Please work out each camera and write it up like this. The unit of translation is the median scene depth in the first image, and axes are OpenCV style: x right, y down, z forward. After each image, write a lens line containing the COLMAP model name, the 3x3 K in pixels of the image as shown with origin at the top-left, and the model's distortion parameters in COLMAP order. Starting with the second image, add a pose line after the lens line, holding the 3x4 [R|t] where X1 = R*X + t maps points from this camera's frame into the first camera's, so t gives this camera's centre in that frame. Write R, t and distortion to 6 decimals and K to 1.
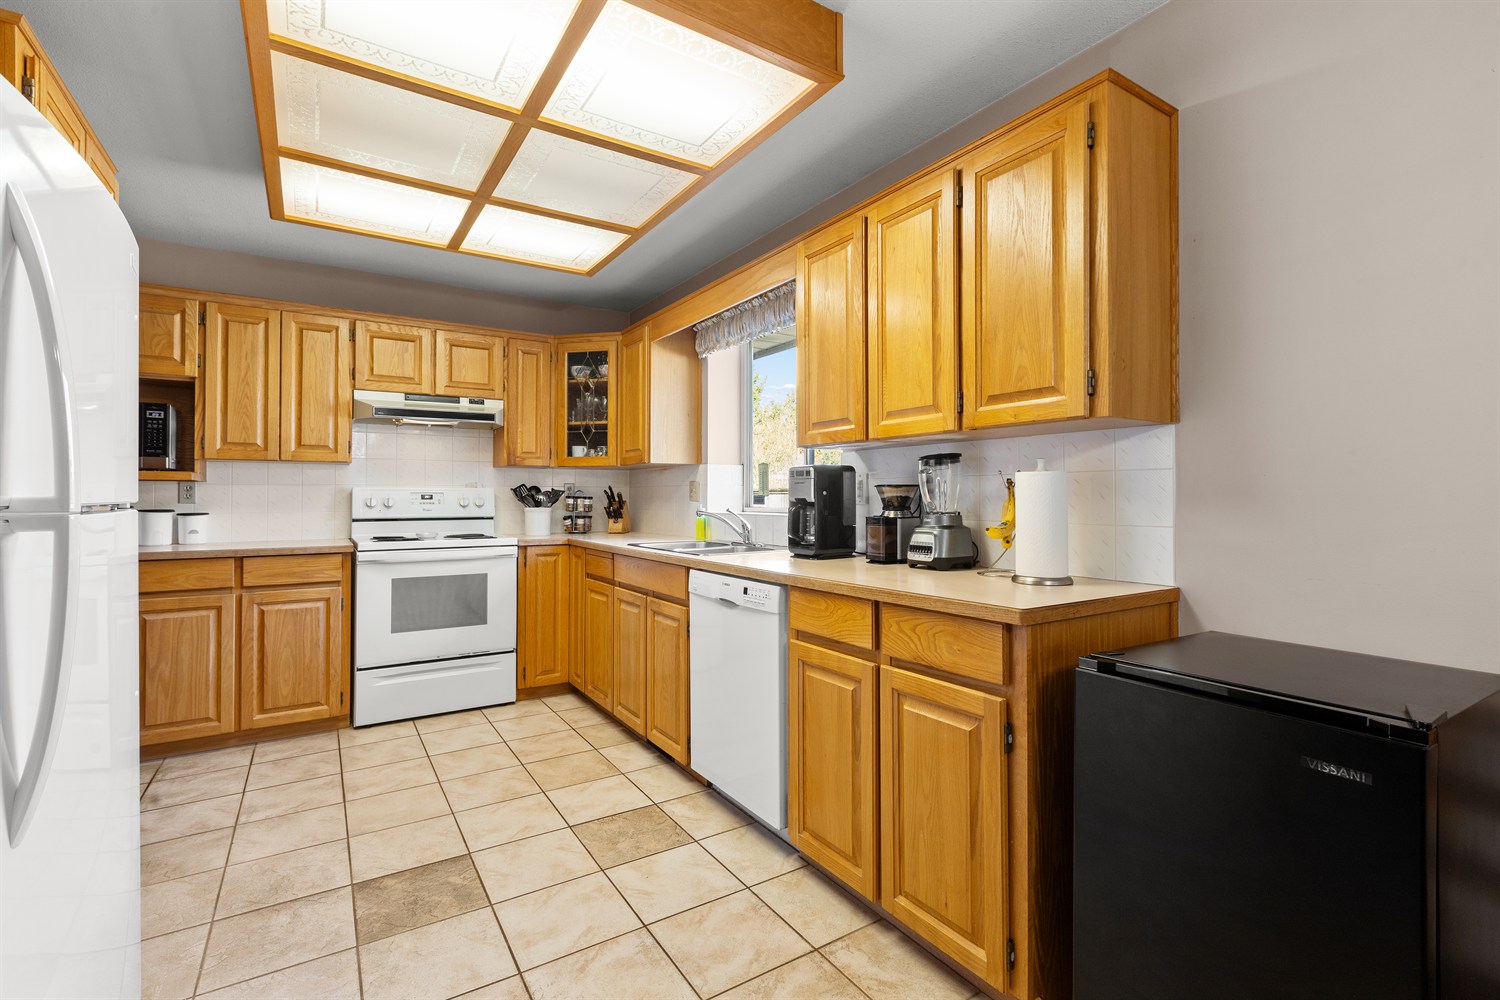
lens RADIAL K [[684.8, 0, 753.9], [0, 684.8, 490.6], [0, 0, 1]] dist [0.002232, 0.000081]
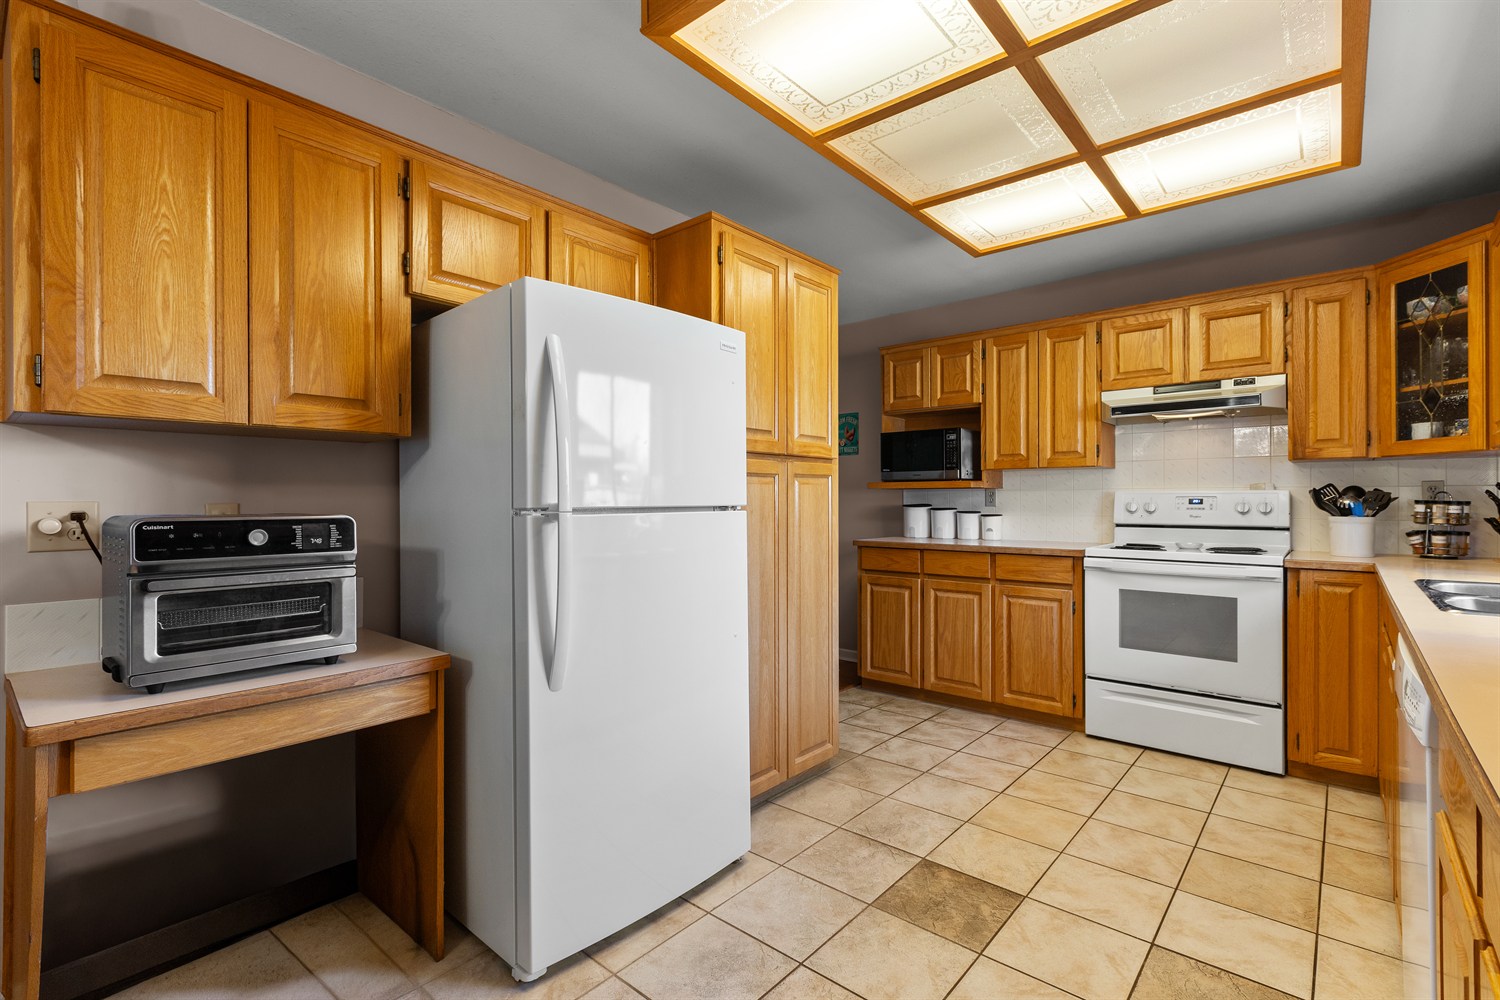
lens RADIAL K [[681.8, 0, 757.3], [0, 681.8, 499.4], [0, 0, 1]] dist [0.000385, -0.000630]
pose [[0.285536, -0.001517, -0.958367, 0.238806], [0.009398, 0.999955, 0.001218, 0.000716], [0.958322, -0.009355, 0.285537, 0.282010]]
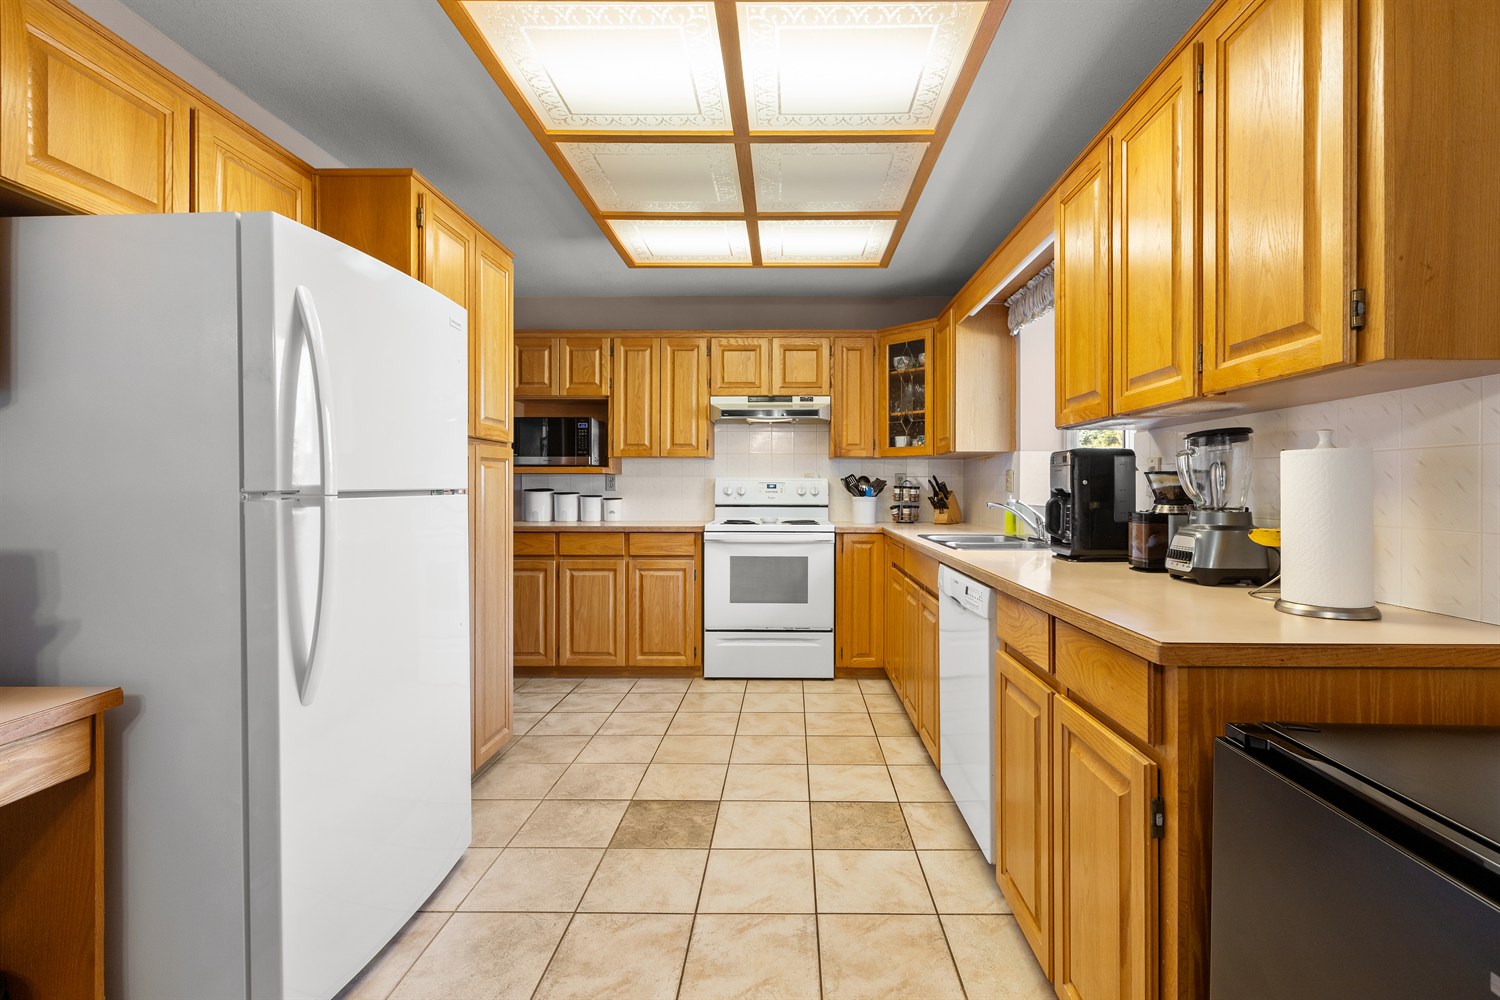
lens RADIAL K [[683.4, 0, 779.1], [0, 683.4, 487.3], [0, 0, 1]] dist [0.003046, 0.000621]
pose [[0.833575, 0.002562, -0.552401, 0.199096], [0.002730, 0.999958, 0.008757, 0.001212], [0.552400, -0.008808, 0.833533, 0.080198]]
